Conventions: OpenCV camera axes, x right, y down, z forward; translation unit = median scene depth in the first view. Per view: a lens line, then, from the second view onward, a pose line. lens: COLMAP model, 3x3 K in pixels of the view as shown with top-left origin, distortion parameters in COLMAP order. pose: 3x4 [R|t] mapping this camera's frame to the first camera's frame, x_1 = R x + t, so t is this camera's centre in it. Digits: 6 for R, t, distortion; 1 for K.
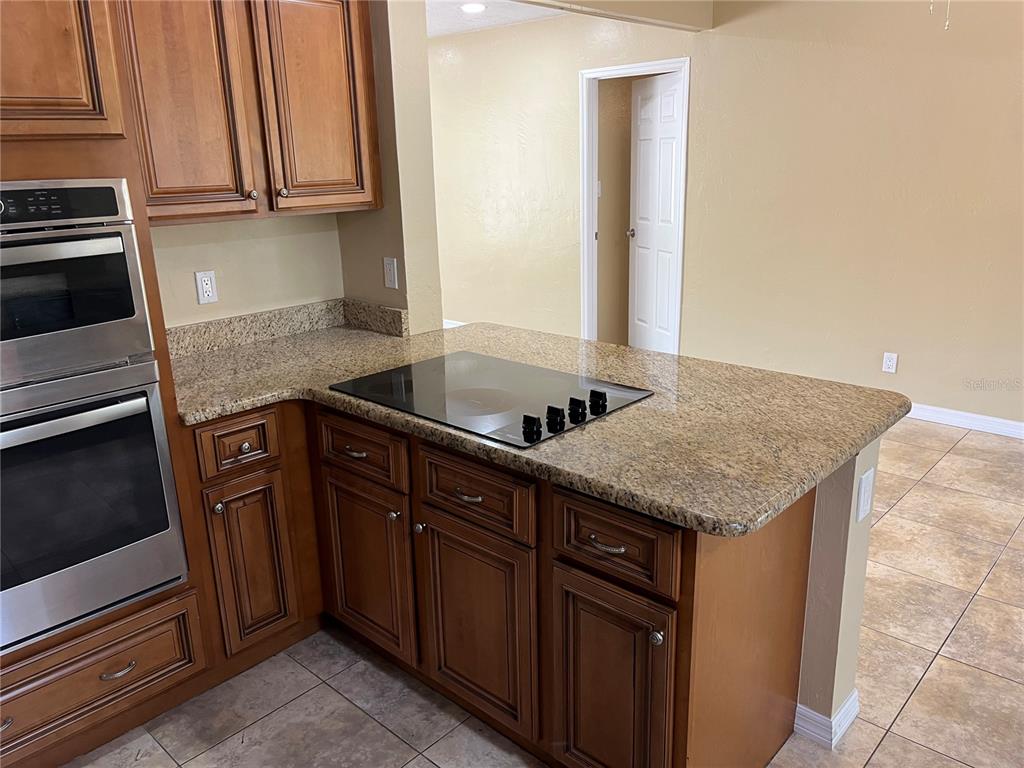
lens RADIAL K [[774.1, 0, 516.7], [0, 774.1, 377.1], [0, 0, 1]] dist [0.039016, -0.035845]
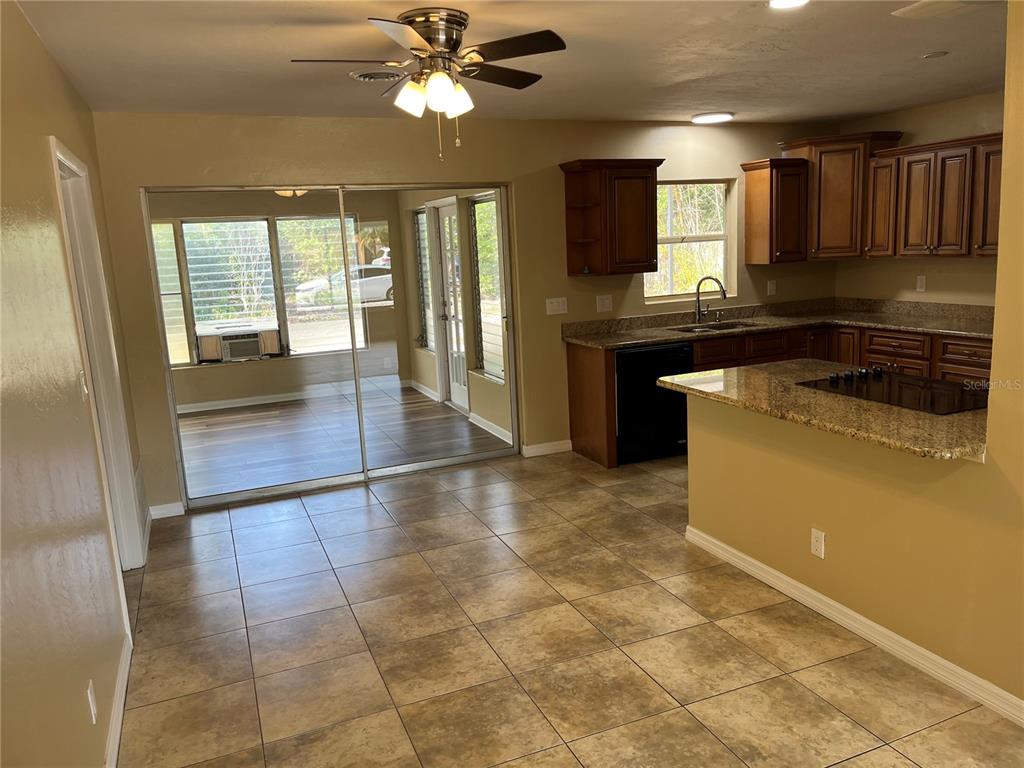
lens RADIAL K [[774.1, 0, 515.0], [0, 774.1, 389.6], [0, 0, 1]] dist [0.039016, -0.035845]
pose [[-0.905543, -0.009739, 0.424143, 0.016282], [0.185399, 0.890141, 0.416264, -0.812712], [-0.381601, 0.455580, -0.804256, 2.696058]]
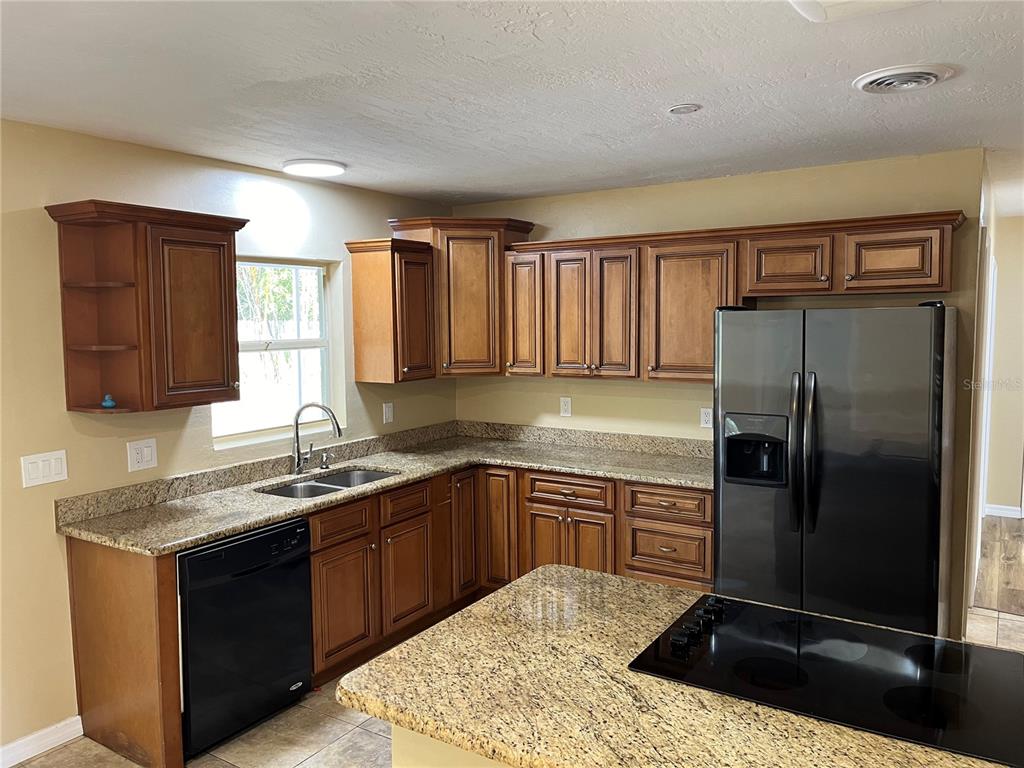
lens RADIAL K [[774.1, 0, 514.3], [0, 774.1, 384.4], [0, 0, 1]] dist [0.039016, -0.035845]
pose [[-0.983705, 0.048663, -0.173082, 0.445949], [-0.017997, 0.931189, 0.364093, -0.591482], [0.178890, 0.361275, -0.915139, 1.700280]]
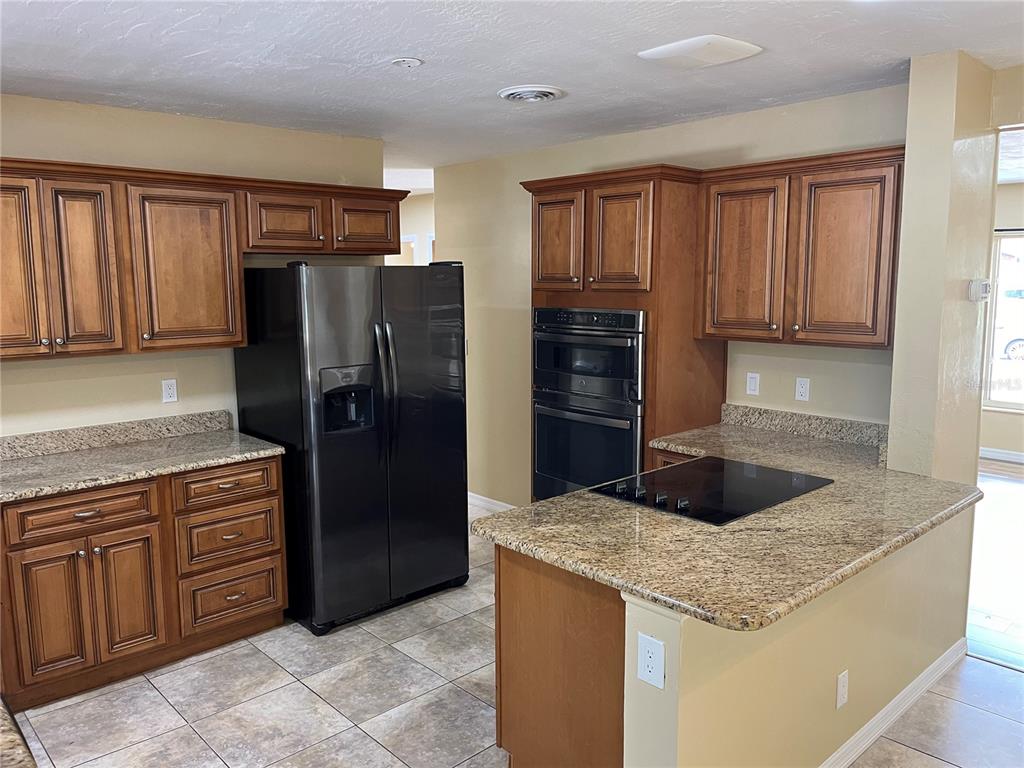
lens RADIAL K [[774.1, 0, 510.2], [0, 774.1, 382.5], [0, 0, 1]] dist [0.039016, -0.035845]
pose [[-0.084607, 0.157973, -0.983812, 1.326273], [-0.268390, 0.947247, 0.175183, -0.302491], [0.959588, 0.278867, -0.037745, 0.720847]]
